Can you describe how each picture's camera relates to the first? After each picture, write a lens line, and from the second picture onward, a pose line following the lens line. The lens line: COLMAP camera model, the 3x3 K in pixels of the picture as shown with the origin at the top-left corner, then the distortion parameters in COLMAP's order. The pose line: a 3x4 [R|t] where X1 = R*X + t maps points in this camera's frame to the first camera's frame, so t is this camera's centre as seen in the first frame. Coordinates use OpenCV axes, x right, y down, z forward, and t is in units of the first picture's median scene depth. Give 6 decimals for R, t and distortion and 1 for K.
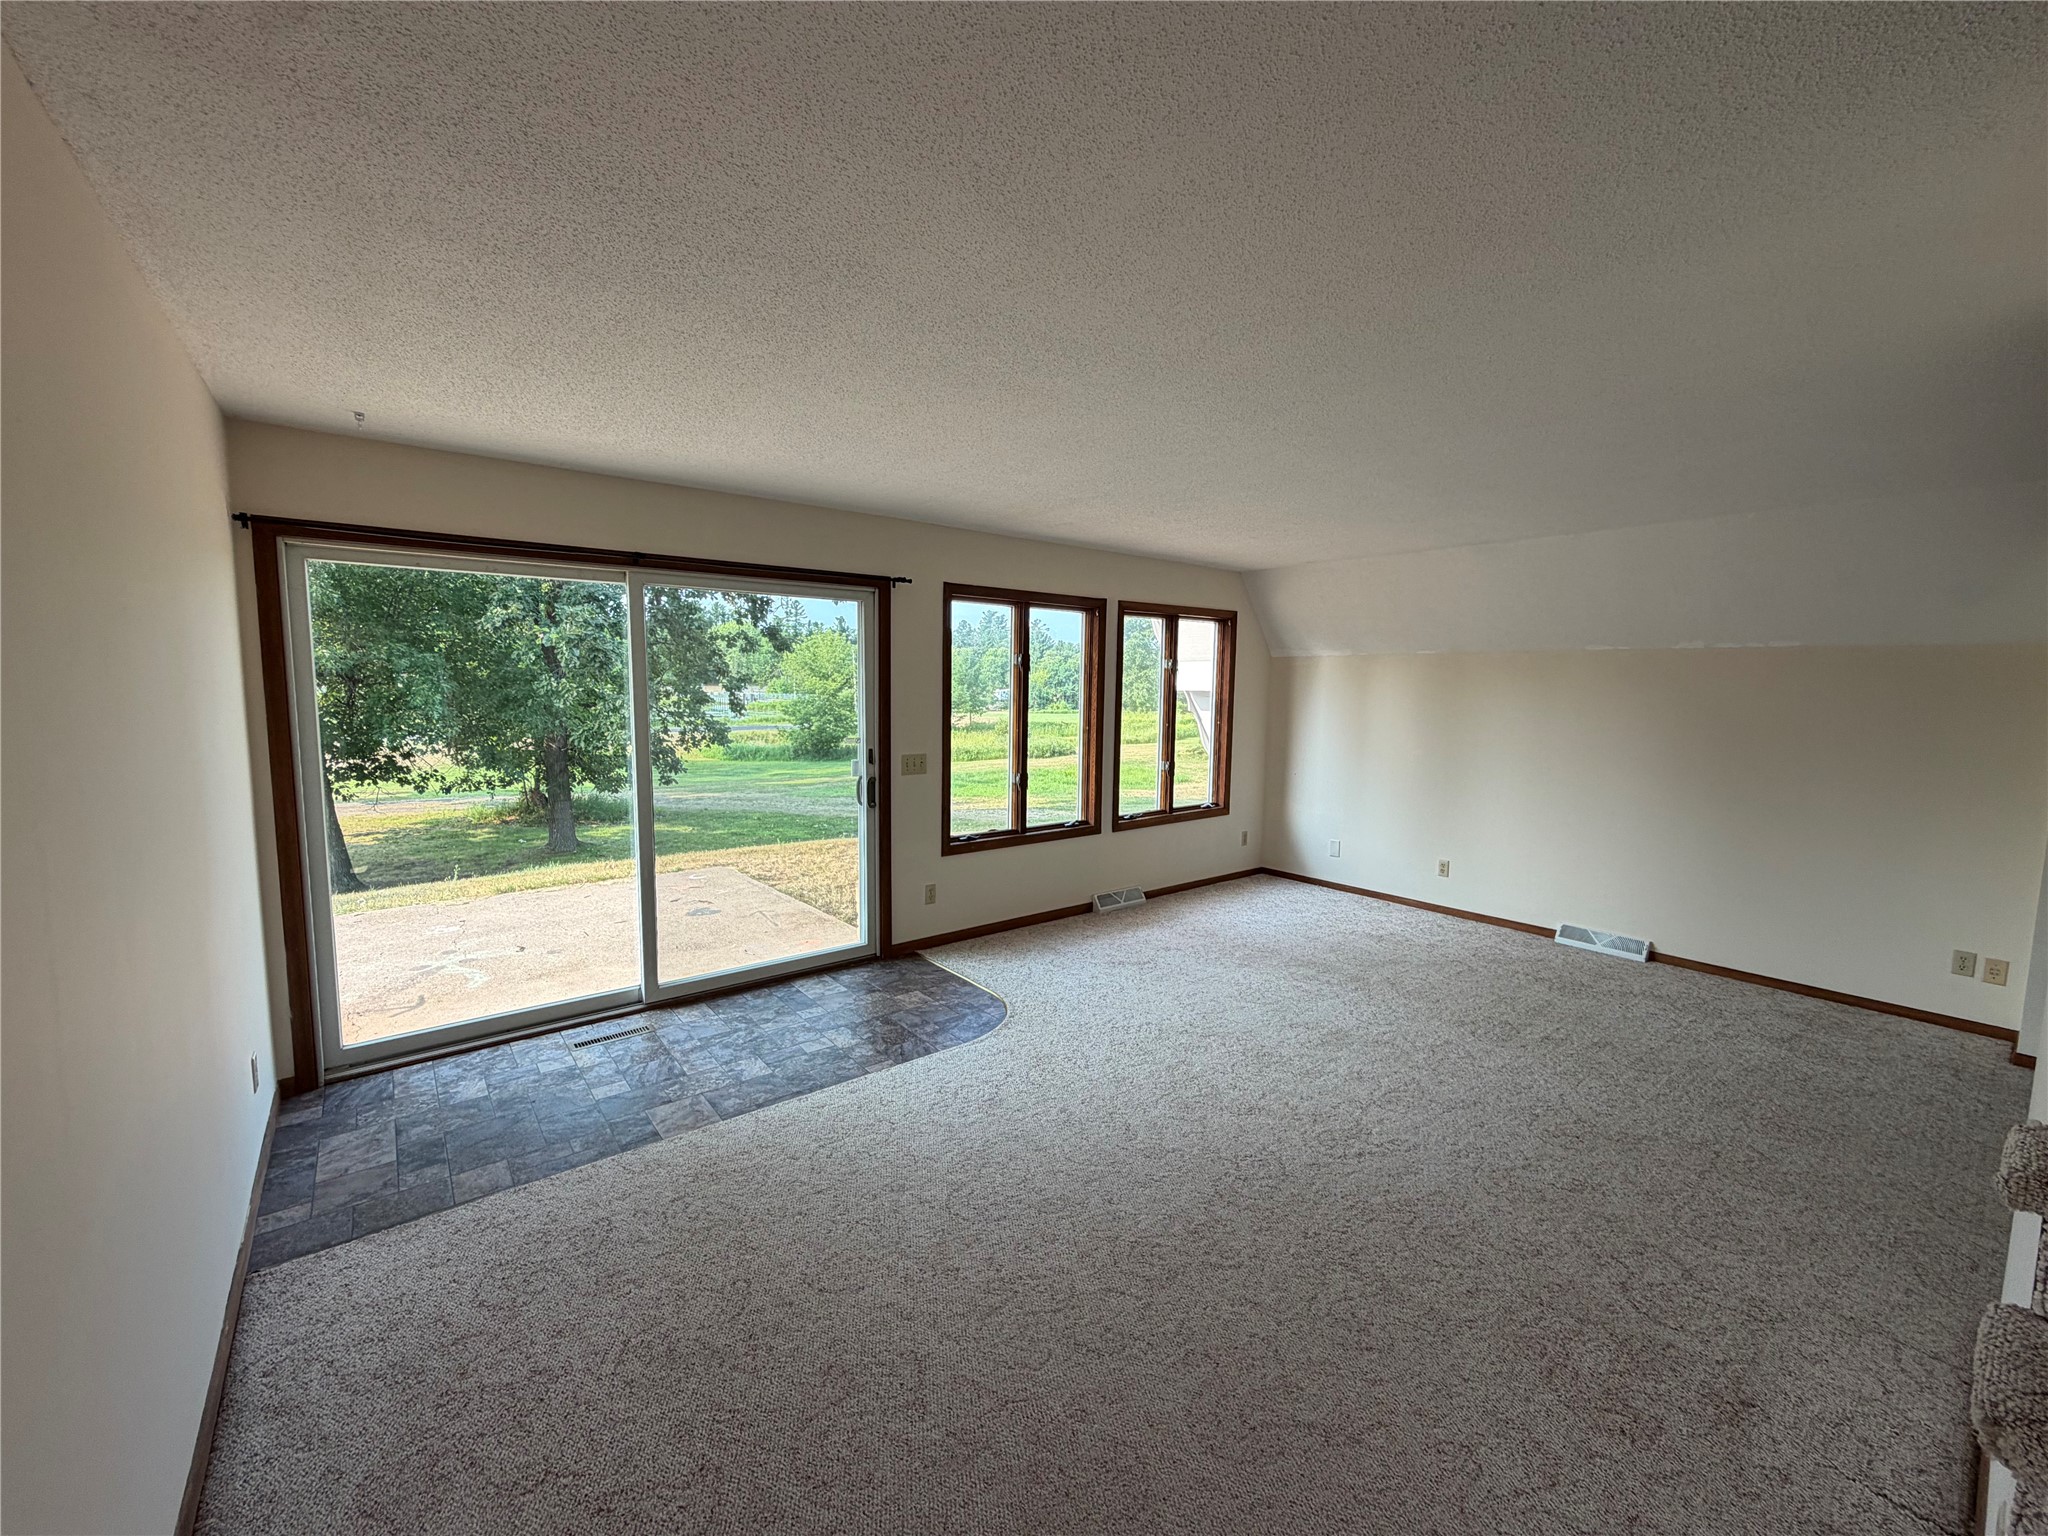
lens RADIAL K [[817.0, 0, 1022.0], [0, 817.0, 765.2], [0, 0, 1]] dist [0.002224, 0.000315]
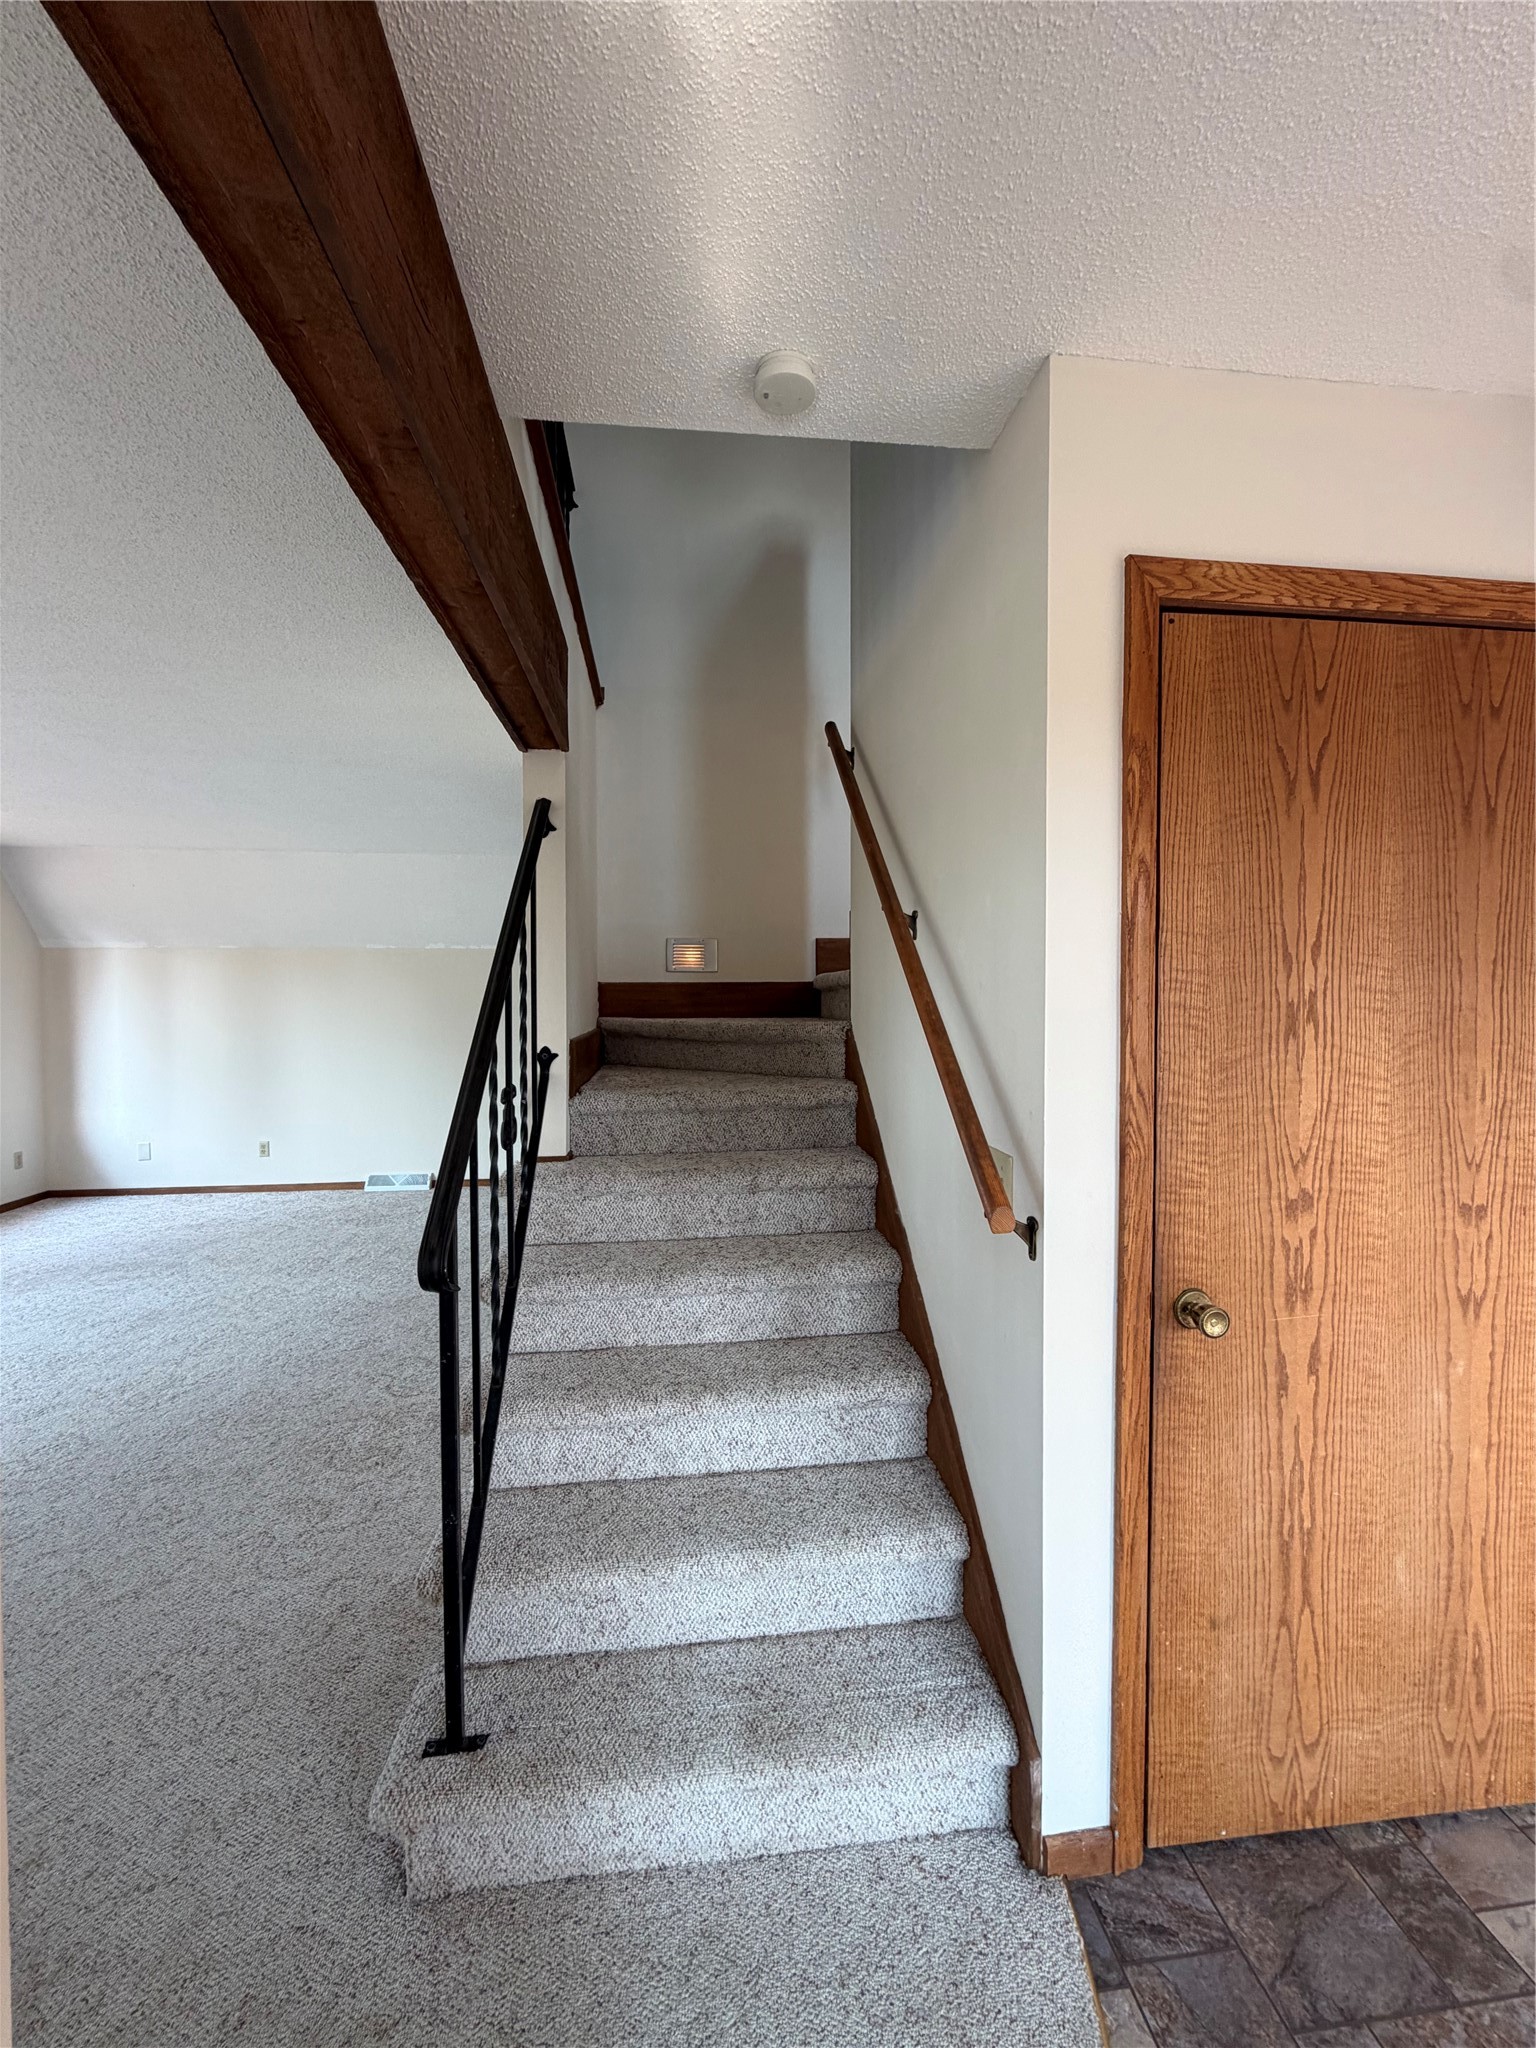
lens RADIAL K [[817.0, 0, 765.6], [0, 817.0, 1016.5], [0, 0, 1]] dist [0.002224, 0.000315]
pose [[0.531944, -0.037753, 0.845938, -0.040690], [0.095579, 0.995298, -0.015683, 0.043265], [-0.841368, 0.089197, 0.533051, -0.172775]]
